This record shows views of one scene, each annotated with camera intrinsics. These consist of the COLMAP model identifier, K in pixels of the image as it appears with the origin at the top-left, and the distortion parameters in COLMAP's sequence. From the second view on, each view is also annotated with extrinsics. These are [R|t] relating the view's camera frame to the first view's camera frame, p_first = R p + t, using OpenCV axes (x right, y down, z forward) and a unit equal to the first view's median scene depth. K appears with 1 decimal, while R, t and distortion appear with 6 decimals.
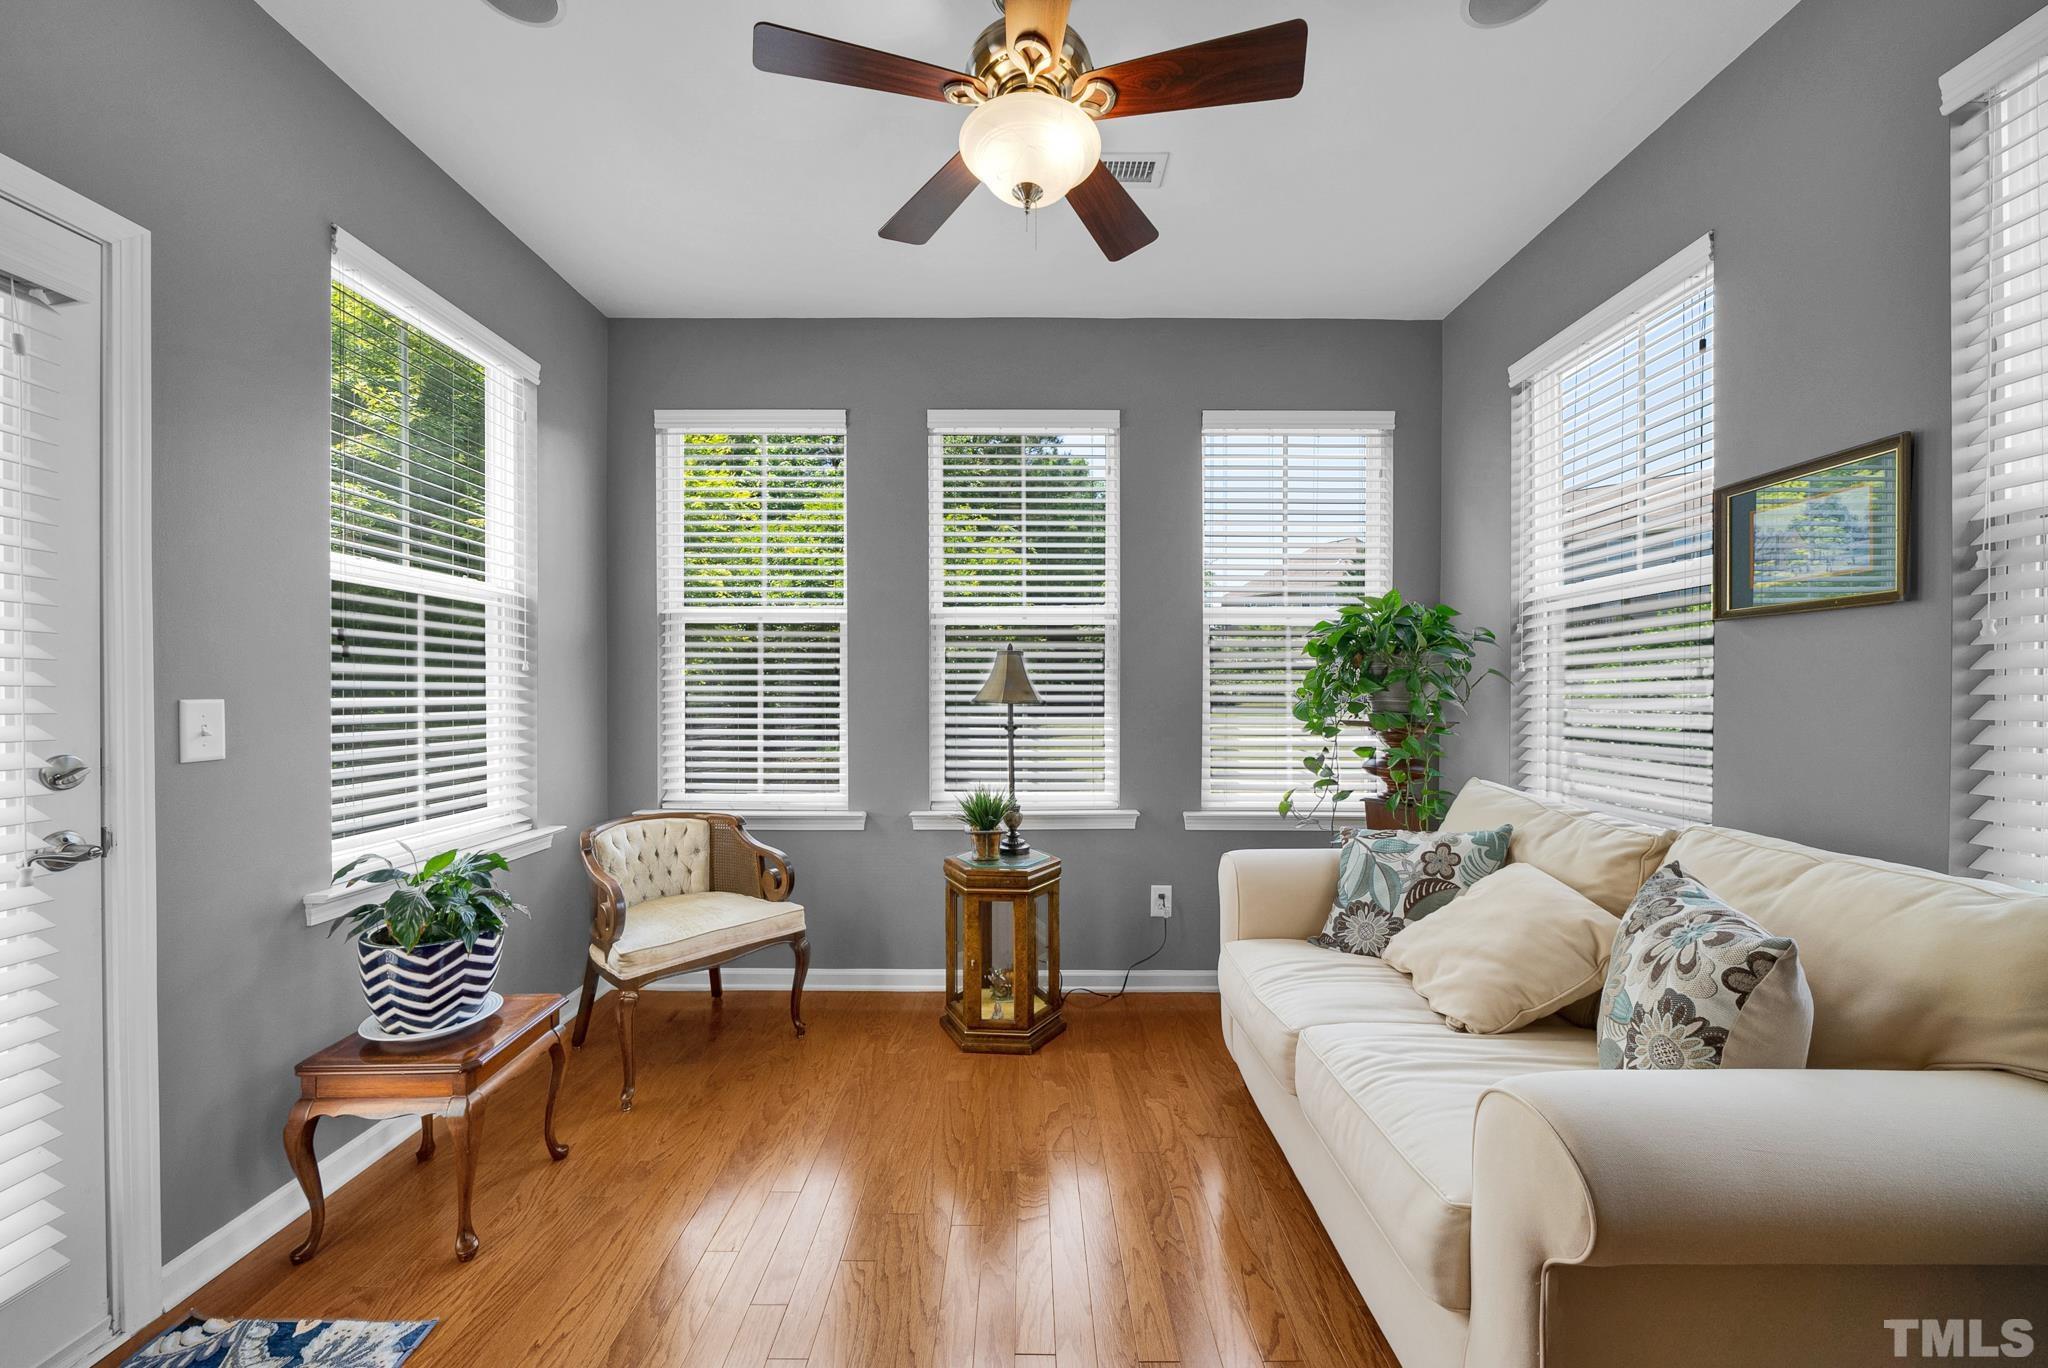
lens RADIAL K [[734.6, 0, 1024.0], [0, 734.6, 684.0], [0, 0, 1]] dist [0.000237, 0.000019]
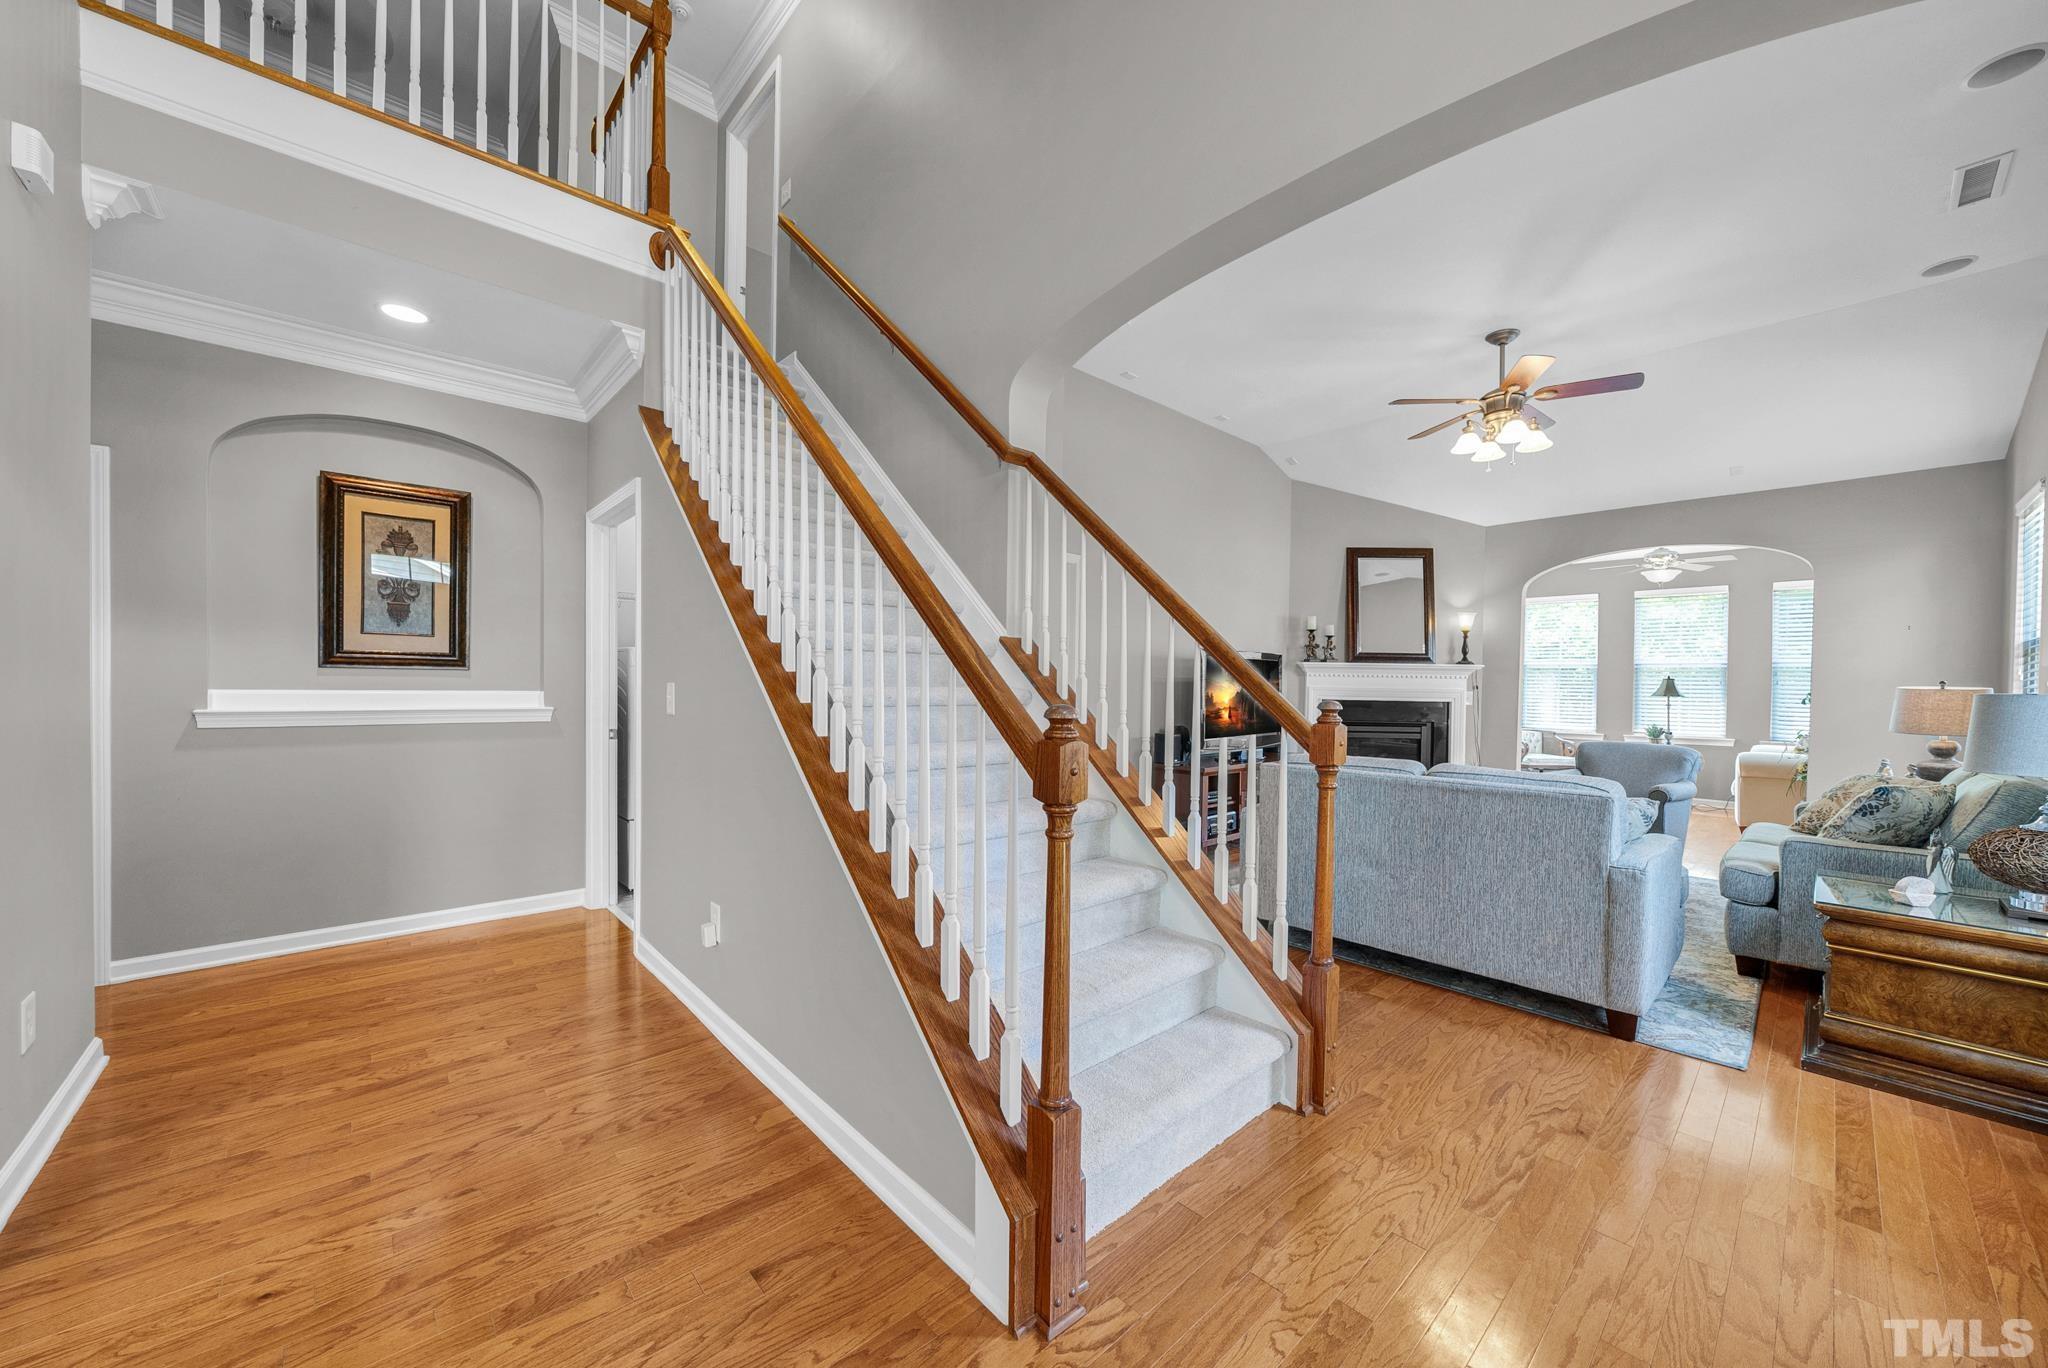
lens RADIAL K [[734.6, 0, 1024.0], [0, 734.6, 684.0], [0, 0, 1]] dist [0.000237, 0.000019]
pose [[0.676155, 0.009628, -0.736696, 0.394748], [-0.007570, 0.999953, 0.006121, -0.012923], [0.736720, 0.001438, 0.676196, -2.789114]]
